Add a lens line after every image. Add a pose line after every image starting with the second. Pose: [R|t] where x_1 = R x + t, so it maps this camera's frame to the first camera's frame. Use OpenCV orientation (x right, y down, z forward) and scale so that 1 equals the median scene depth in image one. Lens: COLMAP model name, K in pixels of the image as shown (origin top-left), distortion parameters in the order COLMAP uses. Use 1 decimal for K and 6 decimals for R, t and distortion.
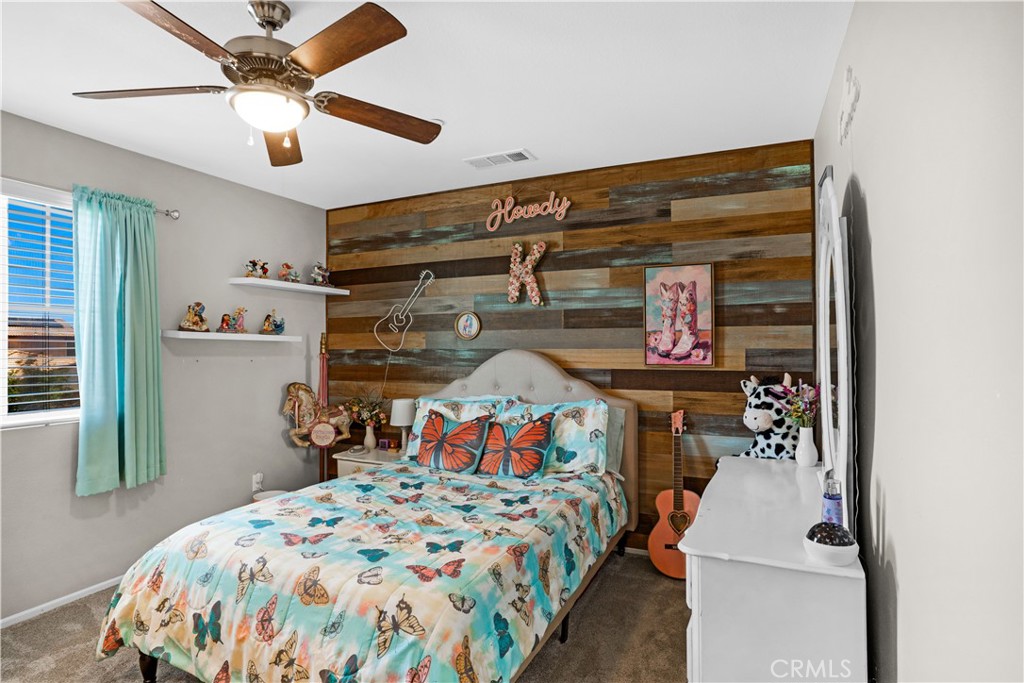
lens RADIAL K [[555.0, 0, 510.7], [0, 555.0, 339.7], [0, 0, 1]] dist [0.000654, 0.000111]
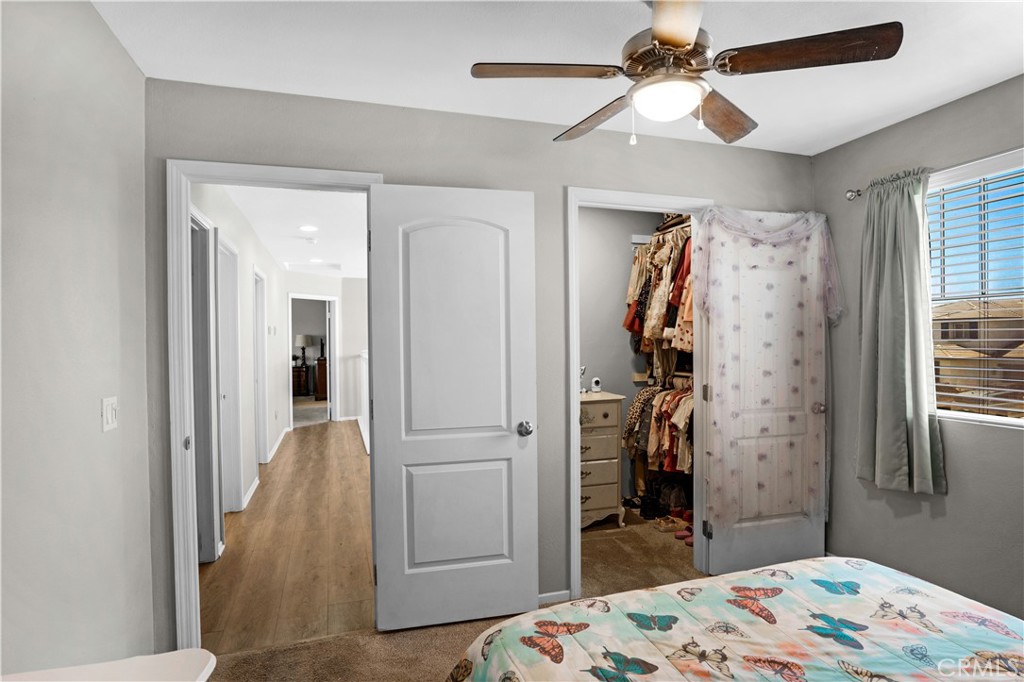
lens RADIAL K [[555.0, 0, 508.3], [0, 555.0, 342.7], [0, 0, 1]] dist [0.000654, 0.000111]
pose [[-0.721734, 0.024114, -0.691750, 0.370054], [0.014221, 0.999699, 0.020011, -0.006825], [0.692024, 0.004605, -0.721859, 1.281631]]
